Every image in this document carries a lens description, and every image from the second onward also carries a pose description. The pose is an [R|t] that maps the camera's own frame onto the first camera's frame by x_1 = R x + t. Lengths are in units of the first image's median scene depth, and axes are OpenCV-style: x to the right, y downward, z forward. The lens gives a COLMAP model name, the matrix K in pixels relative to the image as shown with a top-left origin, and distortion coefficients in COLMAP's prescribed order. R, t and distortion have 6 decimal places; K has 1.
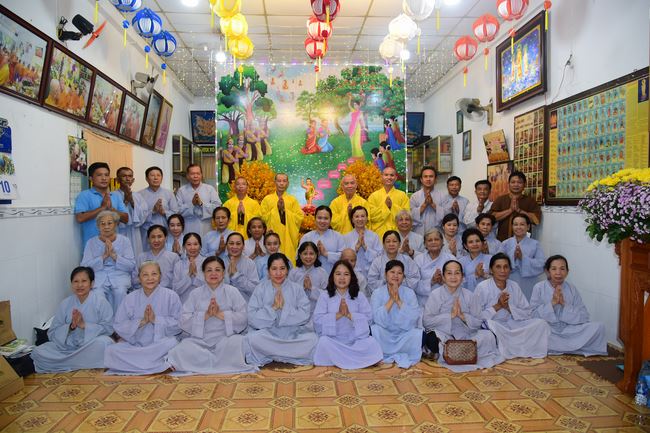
lens RADIAL K [[419.4, 0, 322.2], [0, 419.4, 225.6], [0, 0, 1]] dist [-0.041698, -0.006922]
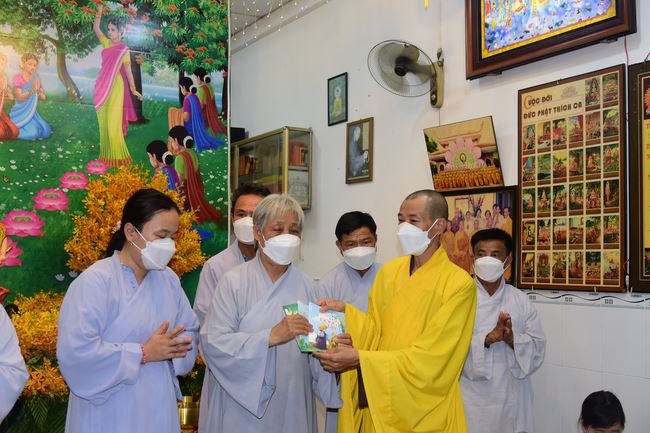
lens RADIAL K [[798.9, 0, 320.3], [0, 798.9, 215.6], [0, 0, 1]] dist [-0.006999, 0.000000]
pose [[0.891537, 0.043203, 0.450882, -0.095458], [0.010591, 0.993180, -0.116108, -0.026484], [-0.452823, 0.108289, 0.885000, 0.306389]]
